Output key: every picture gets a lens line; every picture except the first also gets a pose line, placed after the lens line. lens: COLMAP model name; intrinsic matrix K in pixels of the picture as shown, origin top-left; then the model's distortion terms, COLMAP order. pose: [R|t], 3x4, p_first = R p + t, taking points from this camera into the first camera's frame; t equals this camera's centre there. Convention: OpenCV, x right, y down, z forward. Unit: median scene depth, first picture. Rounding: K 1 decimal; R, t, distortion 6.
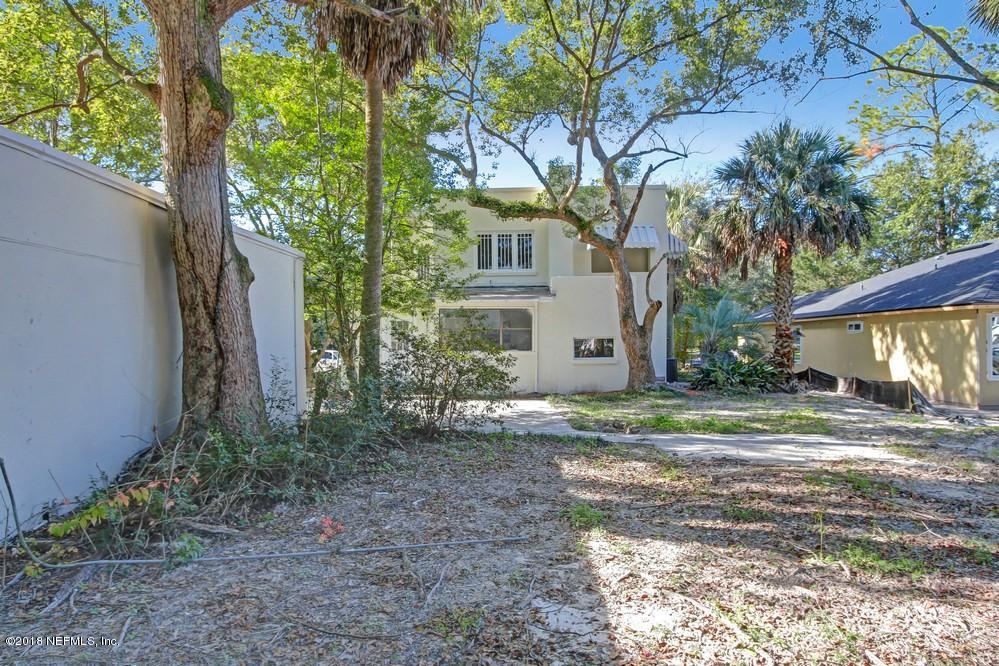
lens RADIAL K [[627.4, 0, 499.7], [0, 627.4, 338.8], [0, 0, 1]] dist [0.000676, 0.000154]
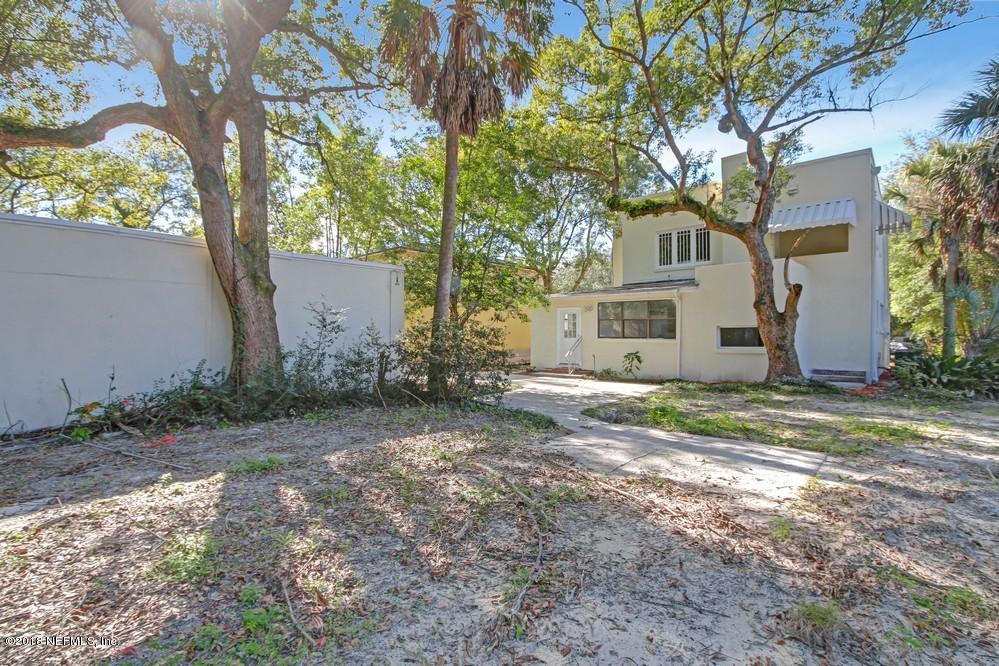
lens RADIAL K [[457.8, 0, 498.0], [0, 457.8, 337.4], [0, 0, 1]] dist [-0.000832, -0.000078]
pose [[0.718843, 0.015838, -0.694992, 0.391453], [-0.004723, 0.999829, 0.017899, 0.005155], [0.695157, -0.009584, 0.718794, 0.239866]]
